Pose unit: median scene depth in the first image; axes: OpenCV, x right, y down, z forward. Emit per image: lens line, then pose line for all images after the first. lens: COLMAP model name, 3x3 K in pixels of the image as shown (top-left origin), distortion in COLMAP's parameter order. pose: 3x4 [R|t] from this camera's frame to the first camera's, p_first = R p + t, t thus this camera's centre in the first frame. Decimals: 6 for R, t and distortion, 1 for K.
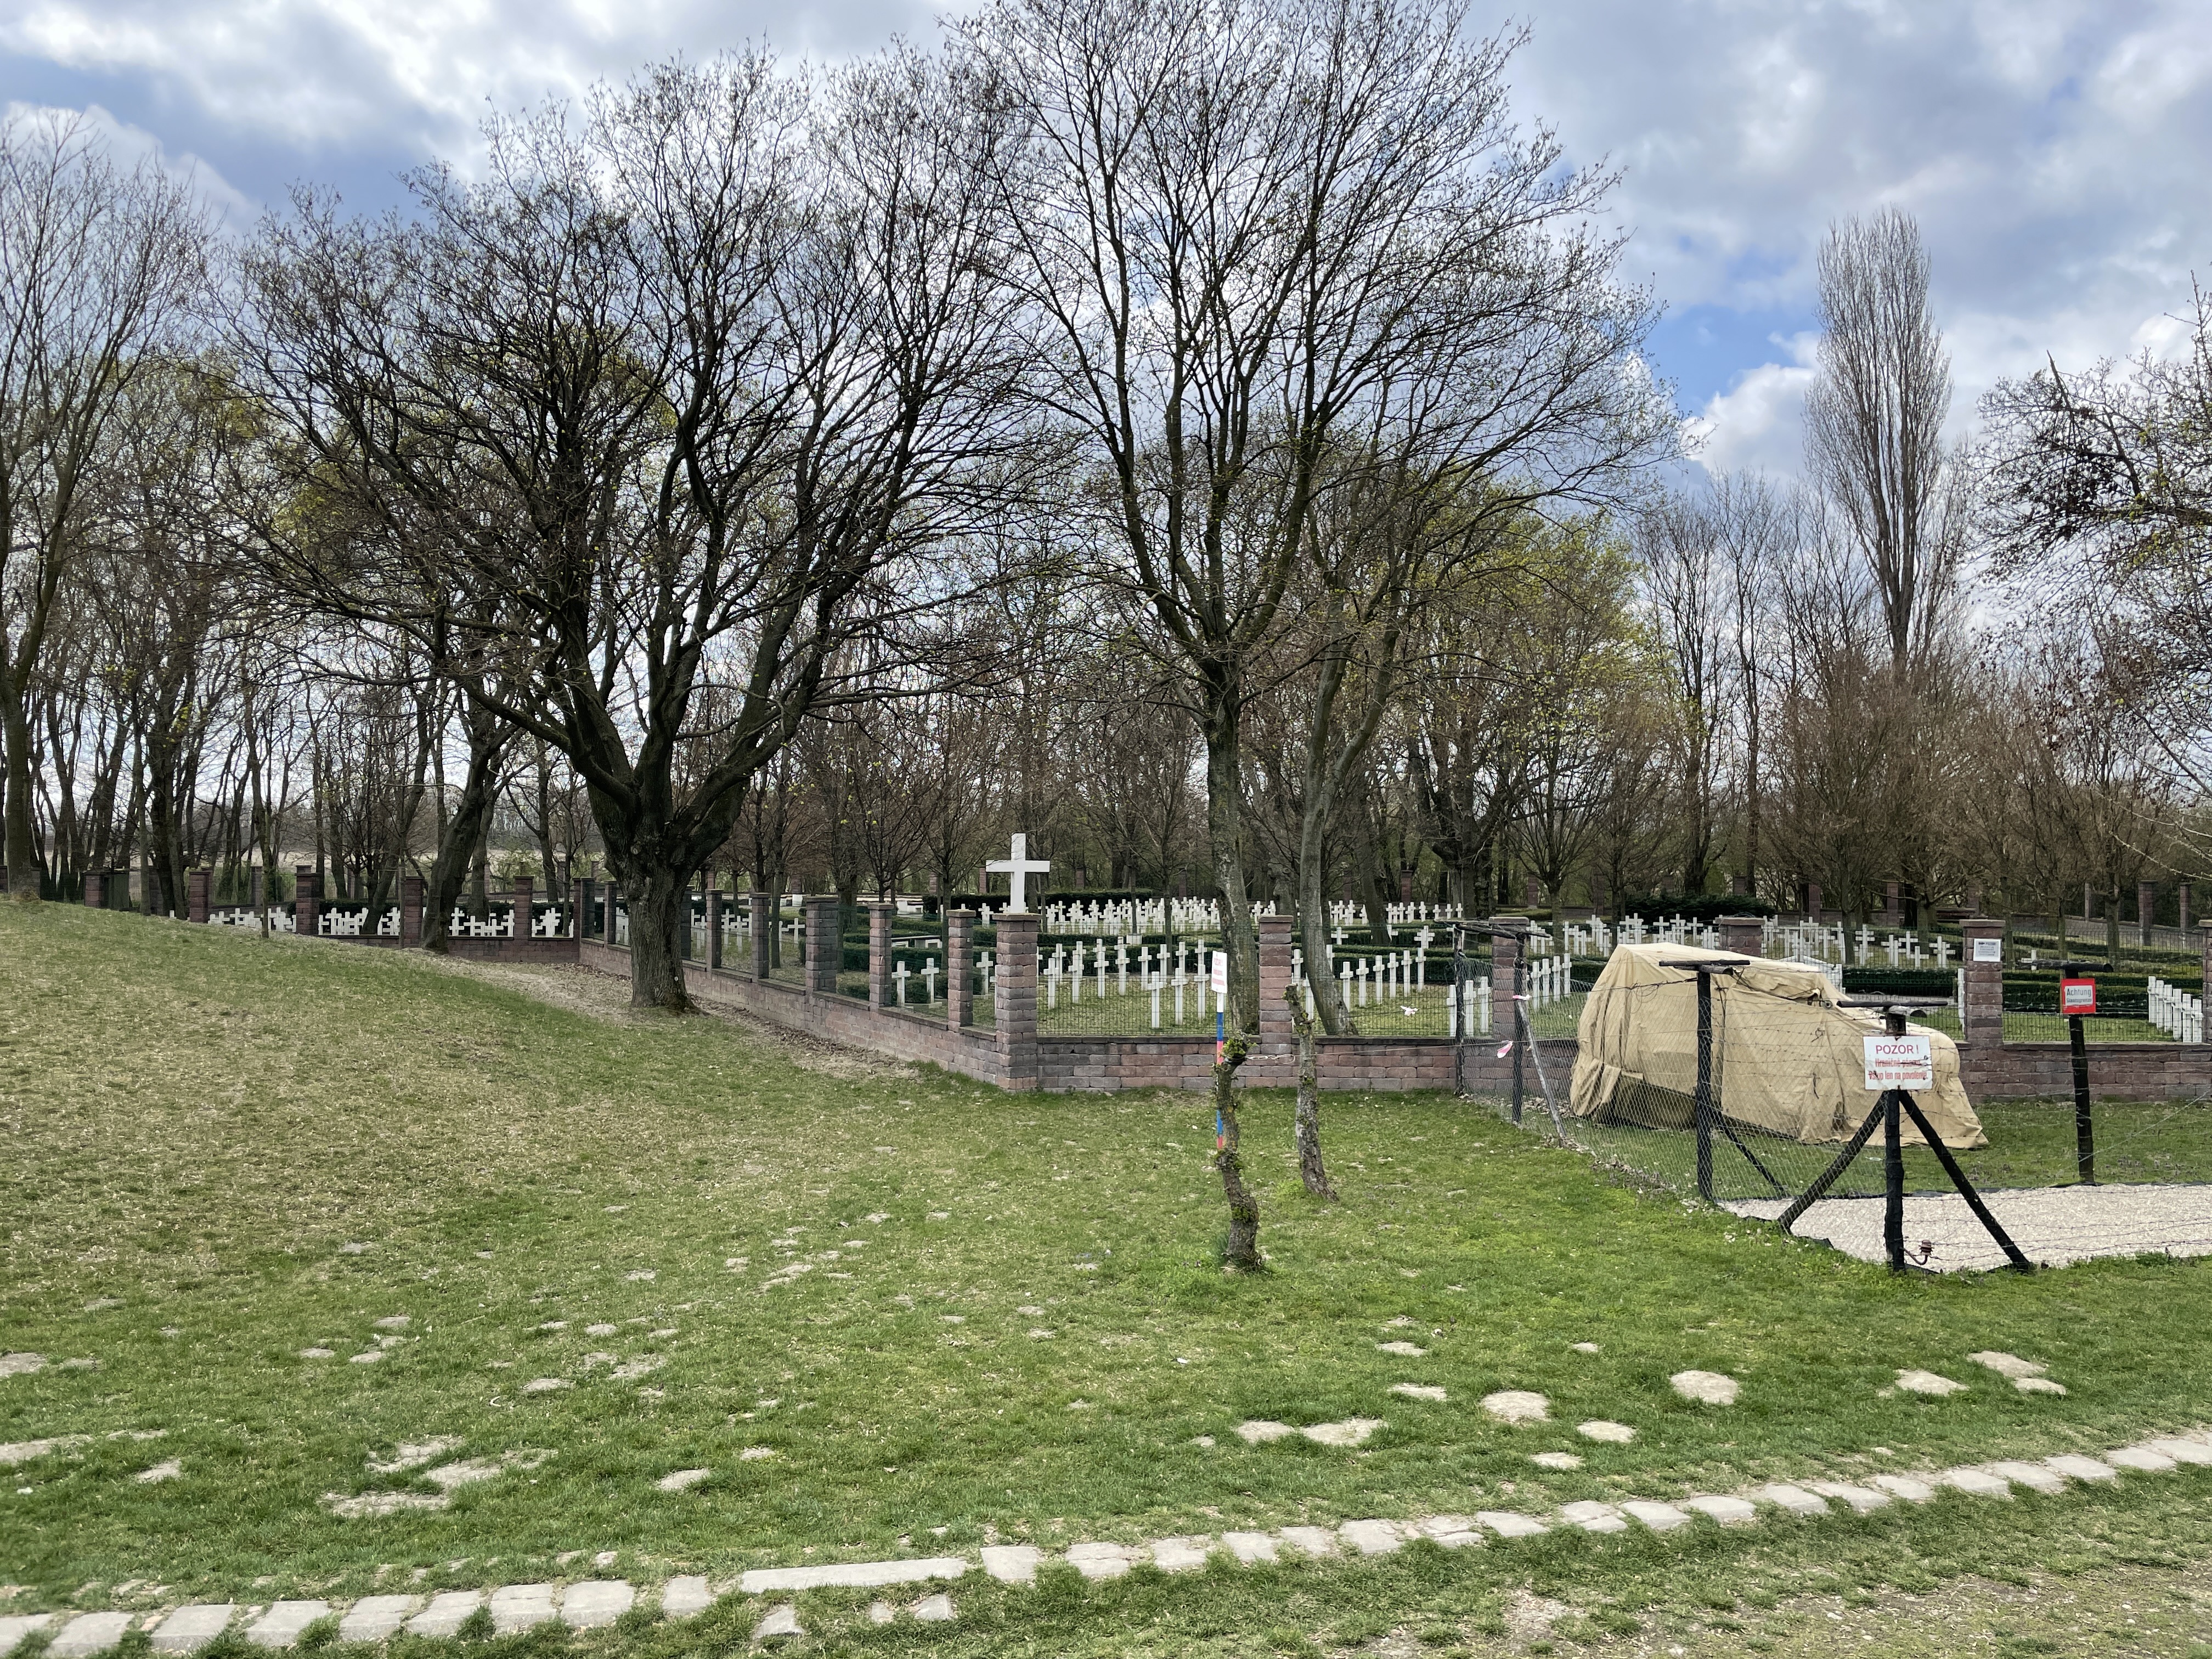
lens RADIAL K [[1680.1, 0, 1104.9], [0, 1680.1, 829.5], [0, 0, 1]] dist [0.006405, 0.002952]
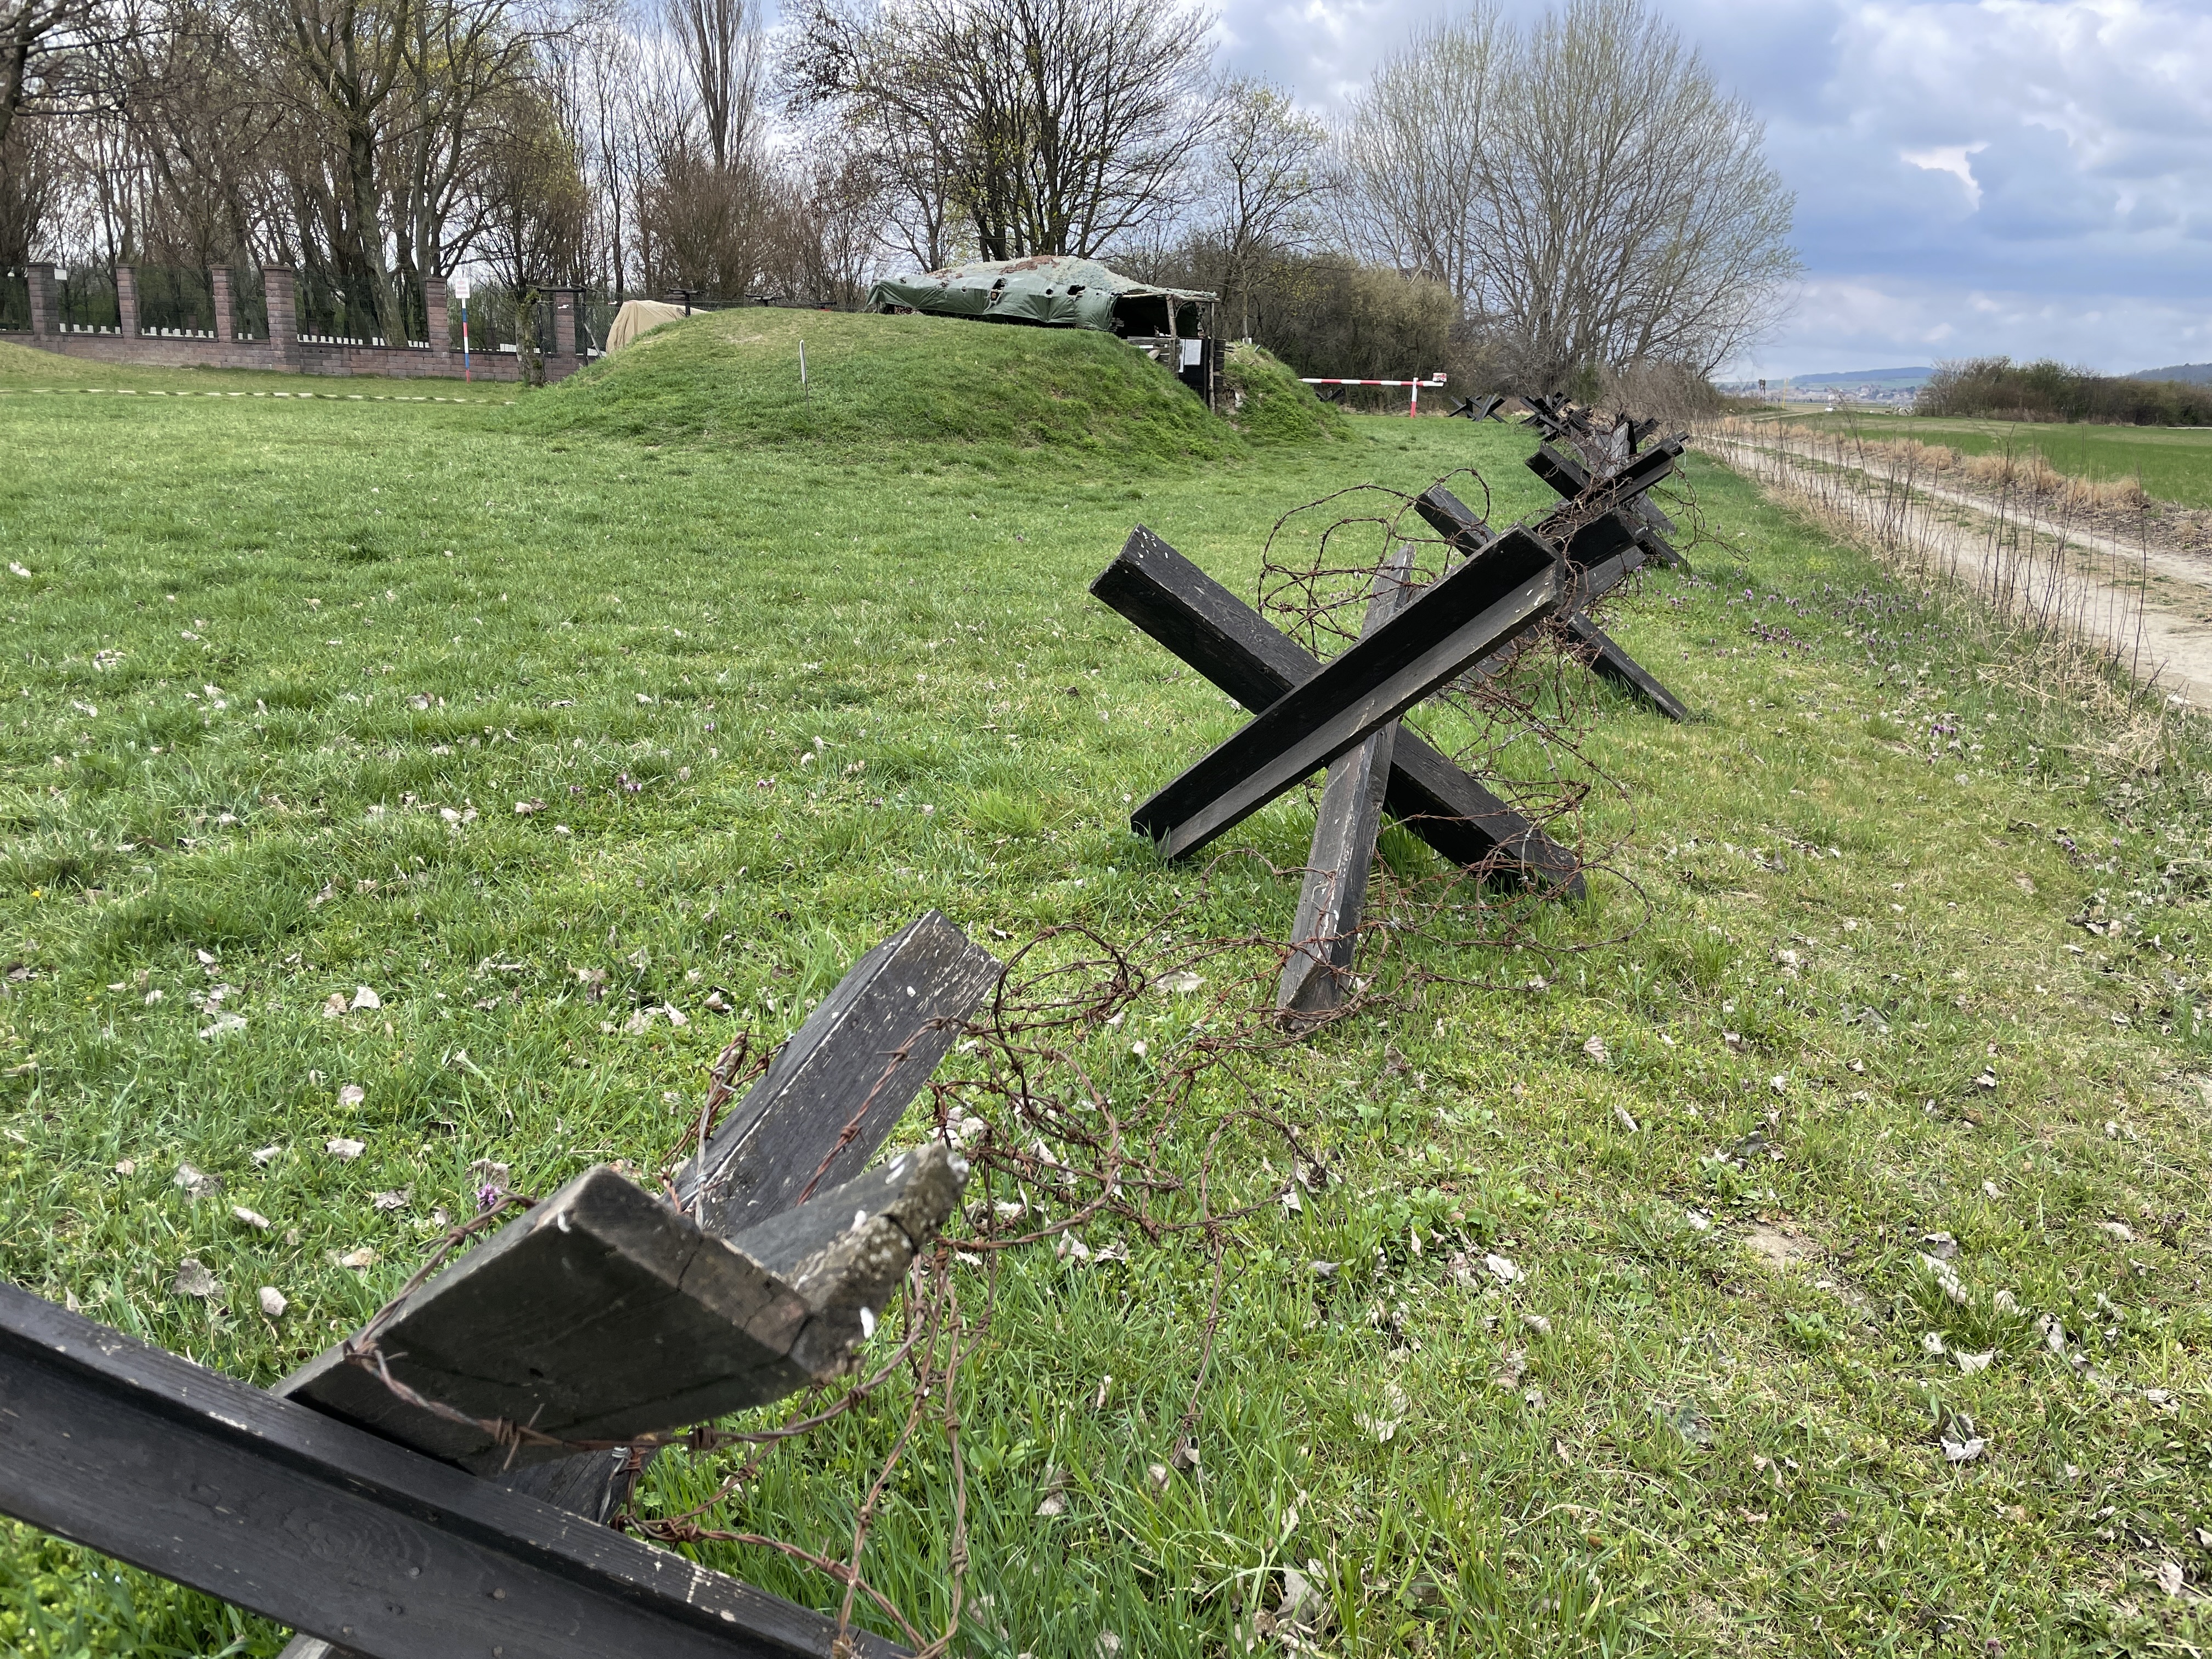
lens RADIAL K [[1680.1, 0, 1104.9], [0, 1680.1, 830.5], [0, 0, 1]] dist [0.006405, 0.002952]
pose [[0.779595, -0.133447, 0.611901, -0.223431], [-0.047786, 0.961513, 0.270573, 0.041632], [-0.624458, -0.240178, 0.743214, -0.397933]]
